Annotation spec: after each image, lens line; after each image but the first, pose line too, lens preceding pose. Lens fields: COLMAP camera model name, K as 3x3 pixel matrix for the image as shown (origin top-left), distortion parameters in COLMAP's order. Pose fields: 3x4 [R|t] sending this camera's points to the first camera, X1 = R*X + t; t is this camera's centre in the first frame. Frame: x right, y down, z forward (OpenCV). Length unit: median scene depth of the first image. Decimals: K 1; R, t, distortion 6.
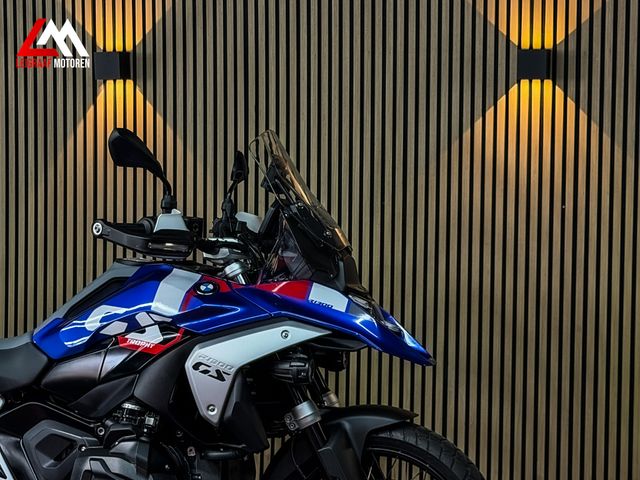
lens RADIAL K [[1433.3, 0, 327.9], [0, 1433.3, 257.0], [0, 0, 1]] dist [0.151845, 0.000000]
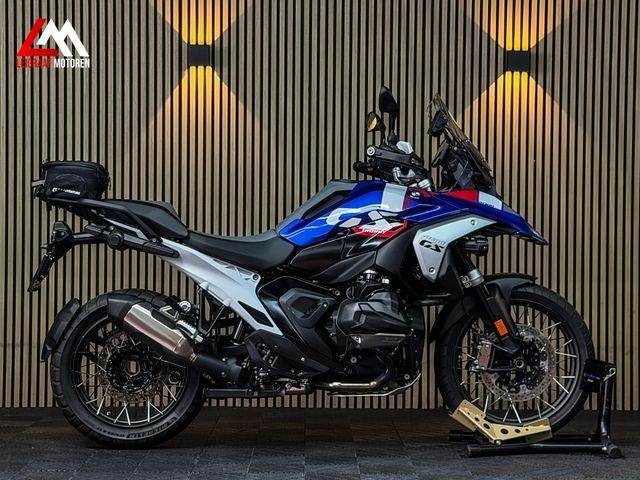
lens RADIAL K [[1433.3, 0, 323.7], [0, 1433.3, 238.7], [0, 0, 1]] dist [0.151845, 0.000000]
pose [[0.957469, -0.006897, 0.288453, -0.458171], [0.016218, 0.999420, -0.029937, 0.083600], [-0.288079, 0.033342, 0.957026, -0.316088]]
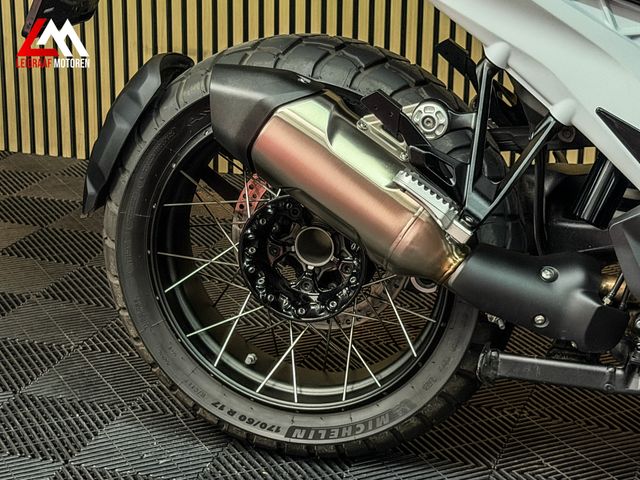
lens RADIAL K [[1433.3, 0, 337.0], [0, 1433.3, 229.3], [0, 0, 1]] dist [0.151845, 0.000000]
pose [[0.999359, 0.005159, -0.035436, -0.250202], [0.004746, 0.961761, 0.273851, 0.027594], [0.035494, -0.273843, 0.961119, 0.426178]]
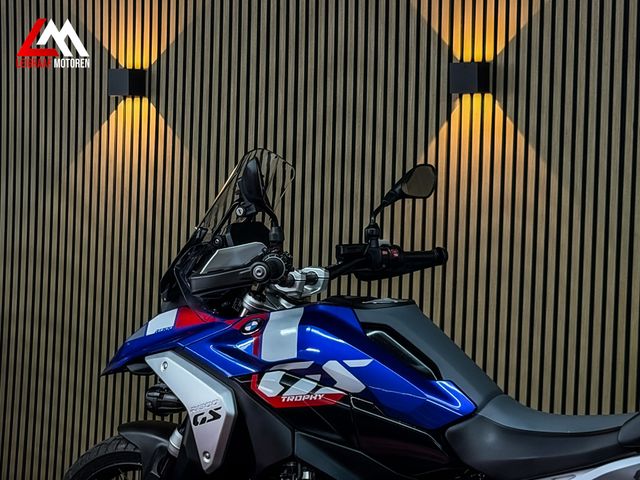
lens RADIAL K [[1445.9, 0, 321.3], [0, 1445.9, 240.3], [0, 0, 1]] dist [0.142377, 0.000000]
pose [[0.968544, 0.026895, -0.247385, -0.015230], [-0.032023, 0.999347, -0.016730, -0.015910], [0.246773, 0.024126, 0.968773, 0.122058]]
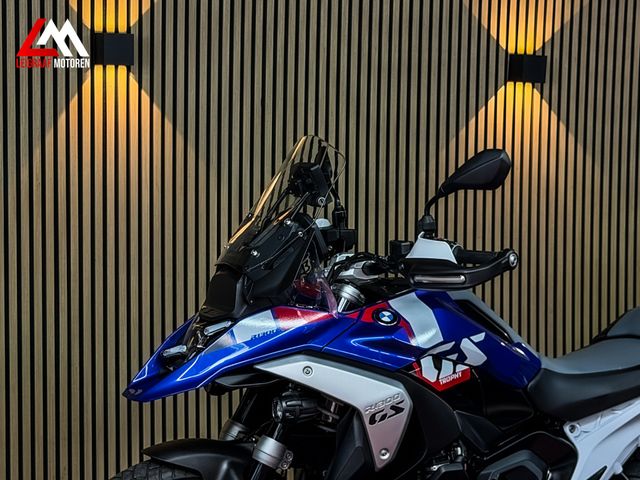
lens RADIAL K [[1445.9, 0, 313.5], [0, 1445.9, 240.0], [0, 0, 1]] dist [0.142377, 0.000000]
pose [[0.751324, -0.045942, 0.658333, -0.692458], [0.035818, 0.998942, 0.028835, -0.042720], [-0.658961, 0.001915, 0.752175, 0.289722]]
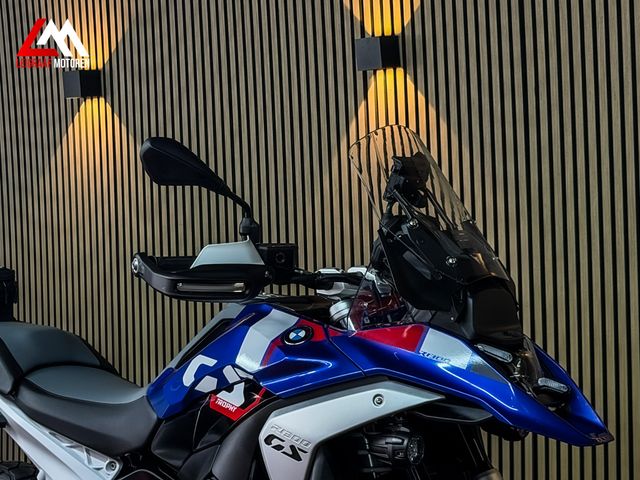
lens RADIAL K [[1433.3, 0, 319.6], [0, 1433.3, 243.7], [0, 0, 1]] dist [0.151845, 0.000000]
pose [[0.910687, -0.025729, -0.412295, 0.183323], [0.026379, 0.999644, -0.004115, -0.018186], [0.412254, -0.007128, 0.911041, 0.223189]]
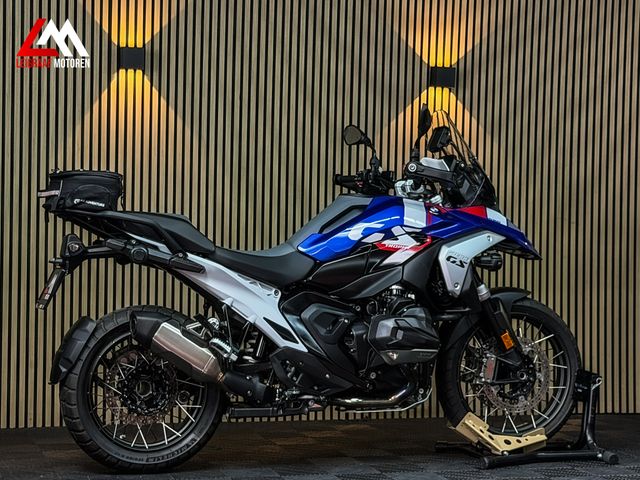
lens RADIAL K [[1433.3, 0, 322.5], [0, 1433.3, 236.1], [0, 0, 1]] dist [0.151845, 0.000000]
pose [[0.841863, -0.001081, 0.539690, -0.752450], [0.017327, 0.999537, -0.025027, 0.063773], [-0.539413, 0.030421, 0.841492, -0.167342]]
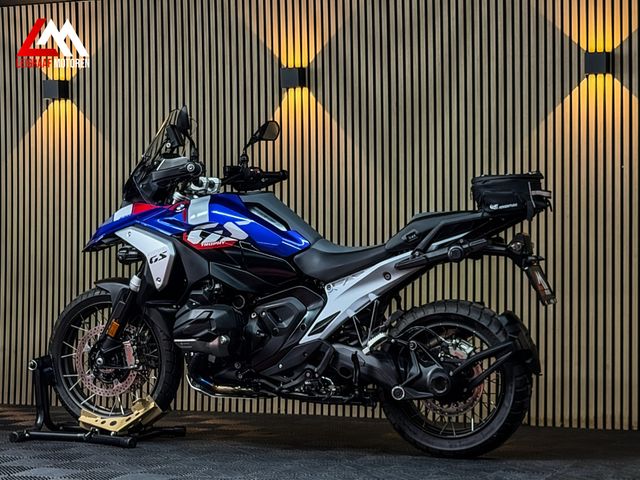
lens RADIAL K [[1445.9, 0, 325.1], [0, 1445.9, 243.8], [0, 0, 1]] dist [0.142377, 0.000000]
pose [[0.993489, -0.015807, -0.112828, 0.038488], [0.009608, 0.998425, -0.055276, 0.112836], [0.113524, 0.053832, 0.992076, -0.399623]]
